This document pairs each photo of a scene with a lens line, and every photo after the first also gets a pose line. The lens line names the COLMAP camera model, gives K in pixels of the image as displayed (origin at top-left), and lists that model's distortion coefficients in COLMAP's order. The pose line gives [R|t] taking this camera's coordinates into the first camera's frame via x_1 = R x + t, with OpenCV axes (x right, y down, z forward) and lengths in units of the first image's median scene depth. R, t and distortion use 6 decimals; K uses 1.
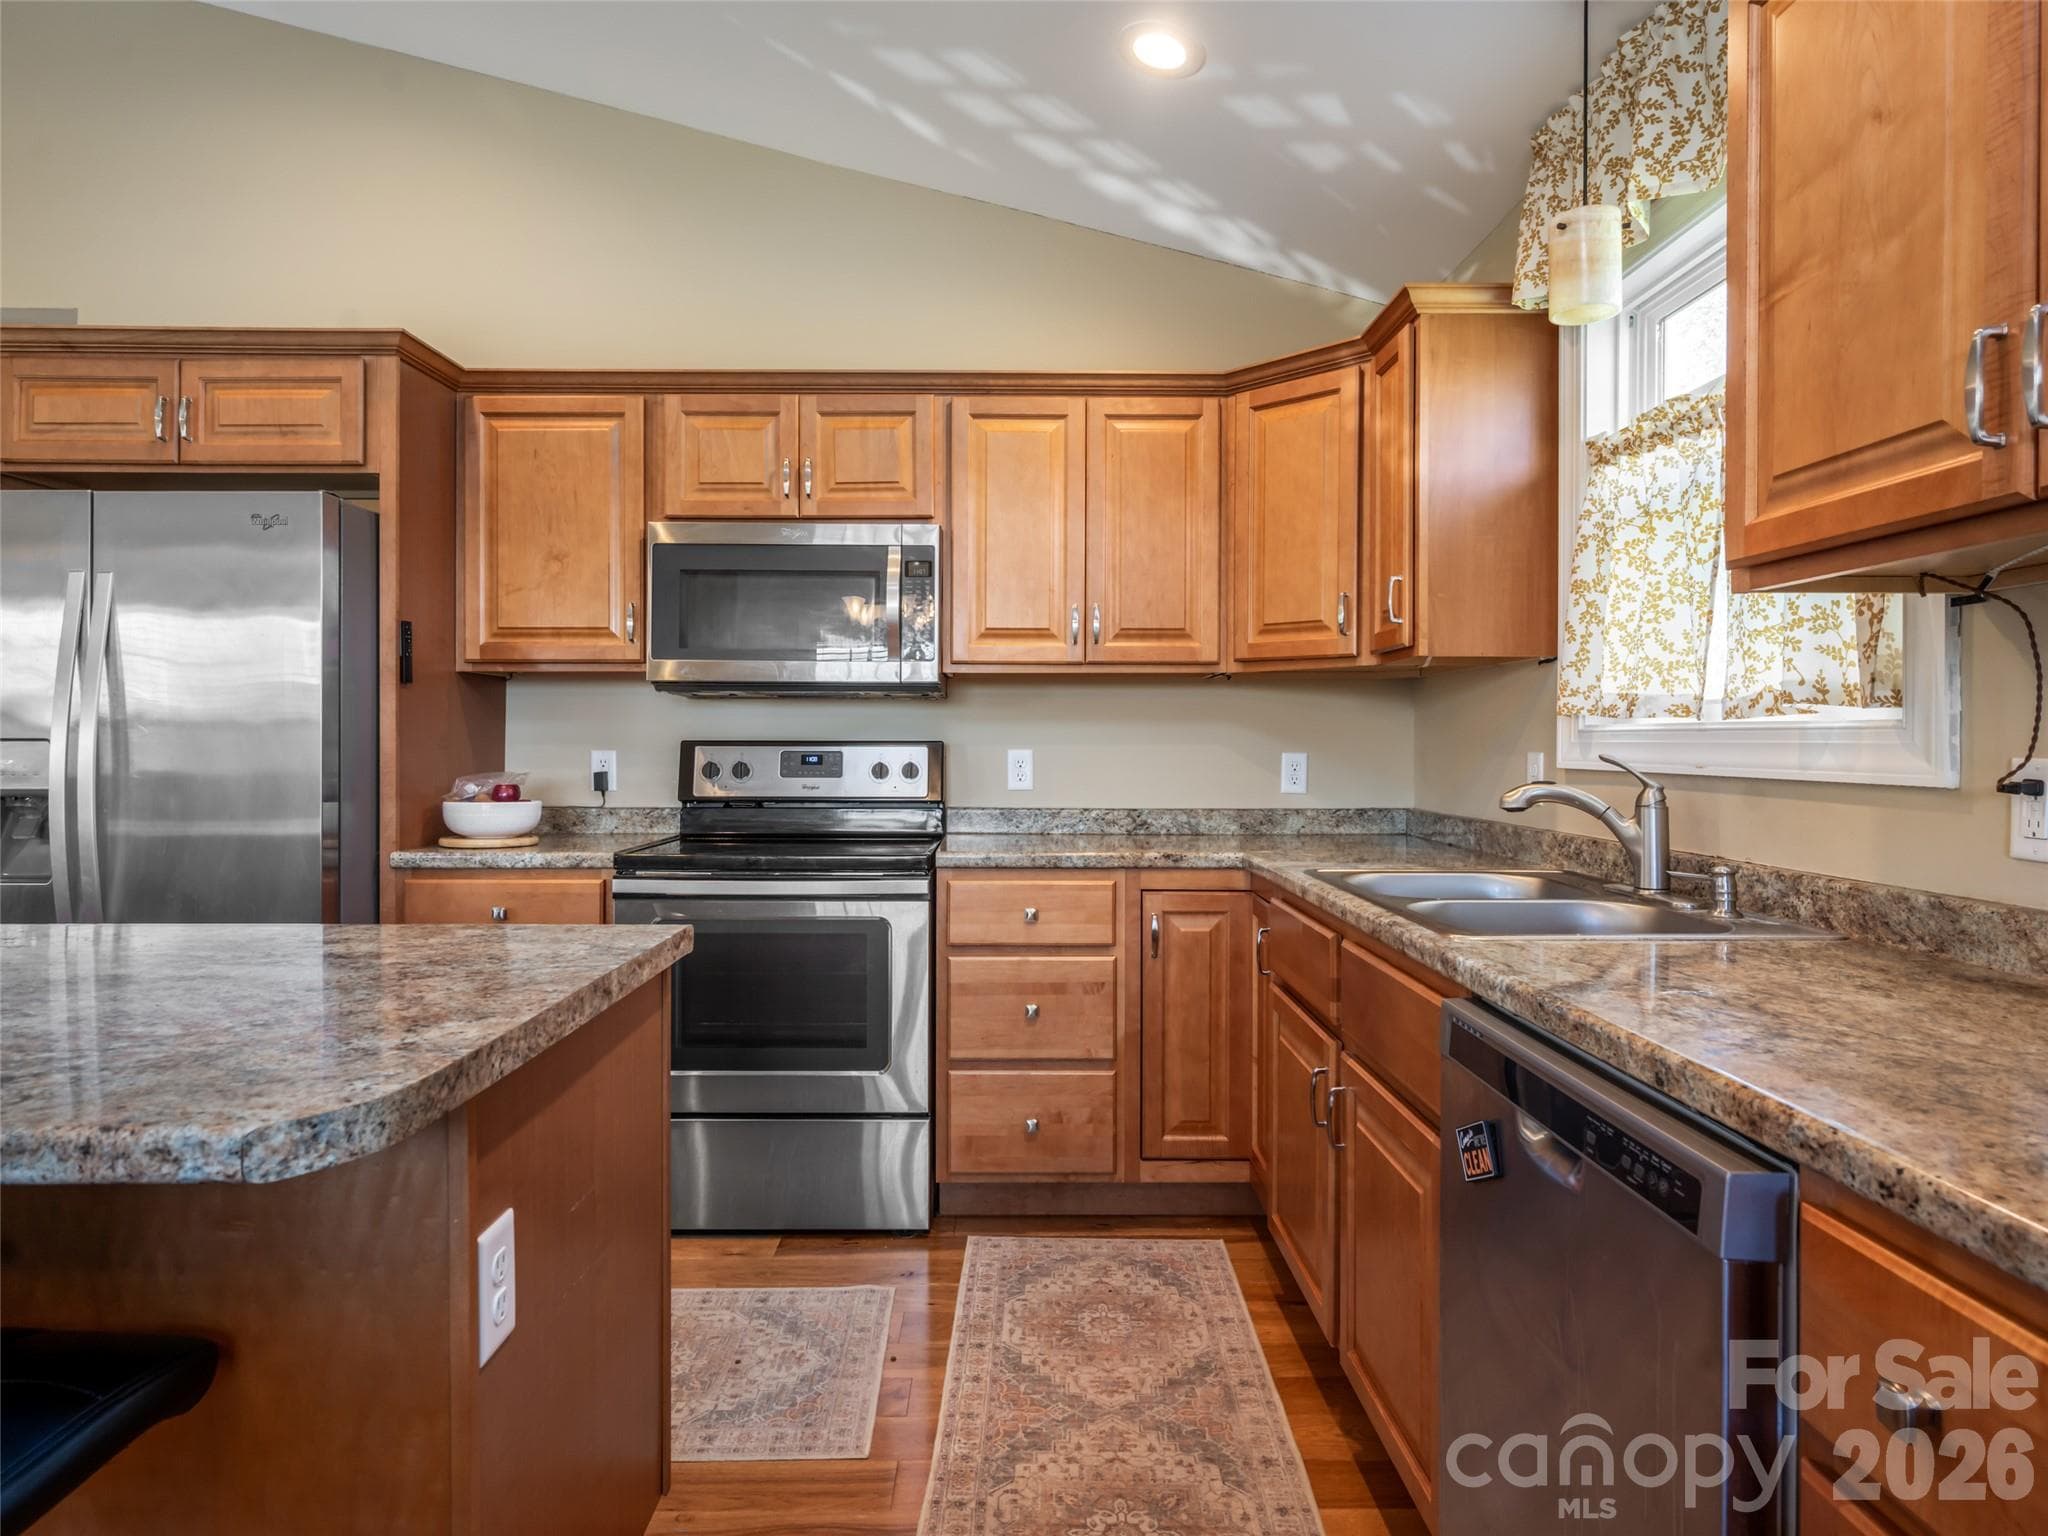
lens RADIAL K [[1171.2, 0, 1017.9], [0, 1171.2, 753.5], [0, 0, 1]] dist [-0.008231, -0.003349]
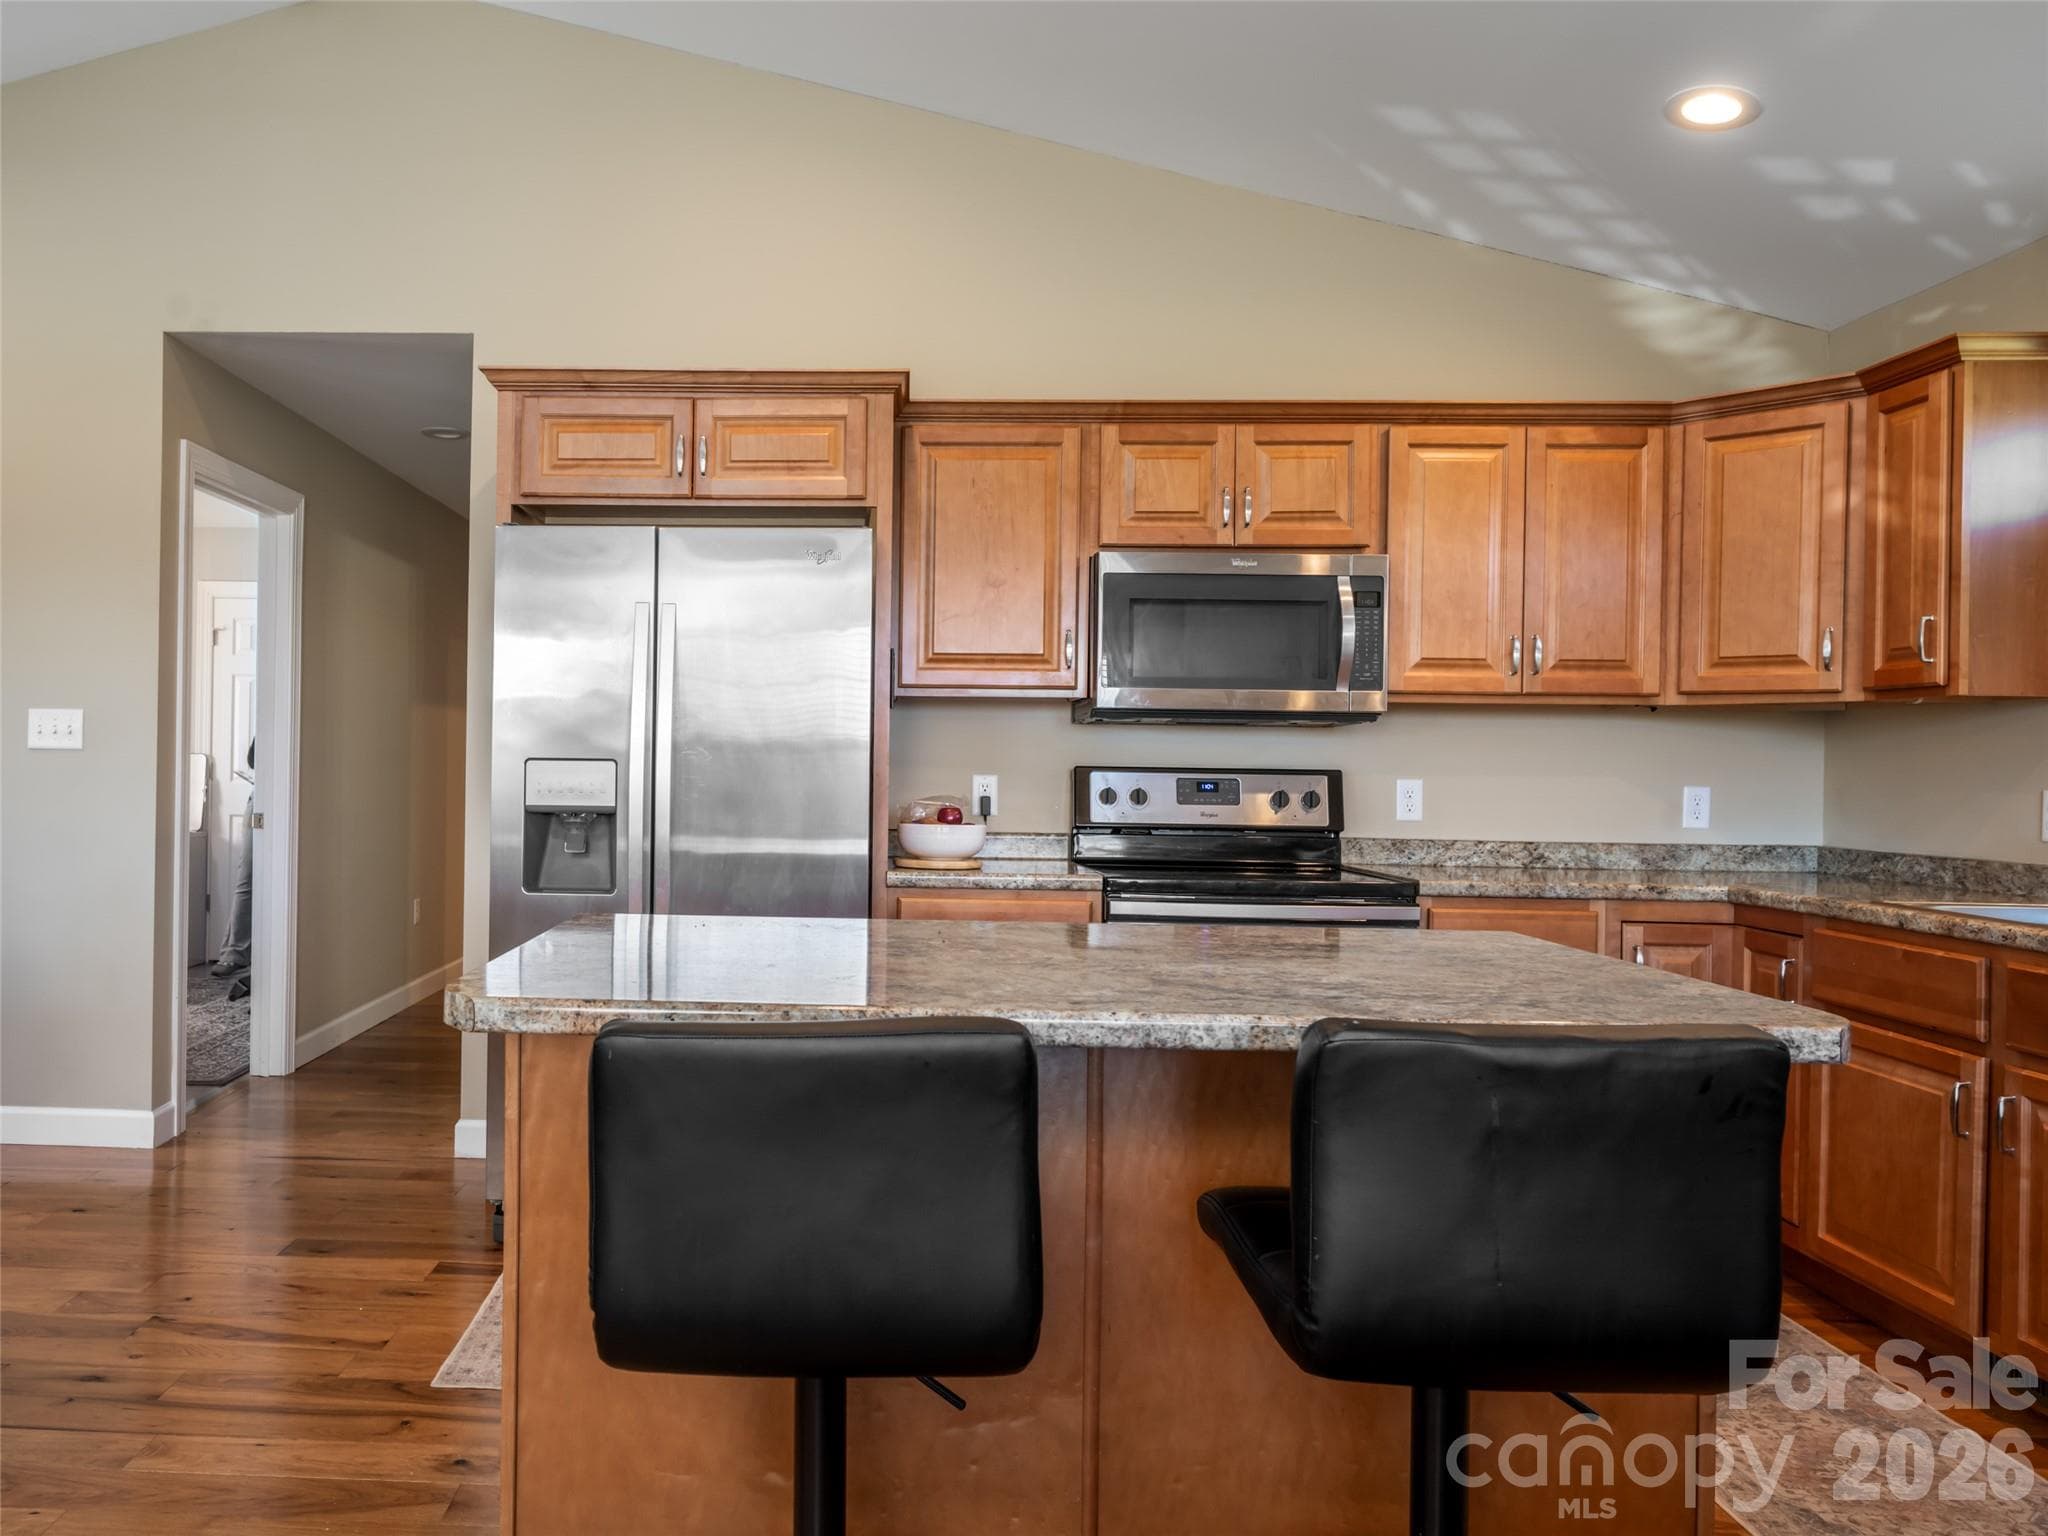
lens RADIAL K [[1329.6, 0, 1034.2], [0, 1329.6, 773.8], [0, 0, 1]] dist [-0.001923, -0.003556]
pose [[0.998201, 0.013104, -0.058511, -0.289308], [-0.013324, 0.999906, -0.003375, -0.000215], [0.058461, 0.004149, 0.998281, -0.149938]]
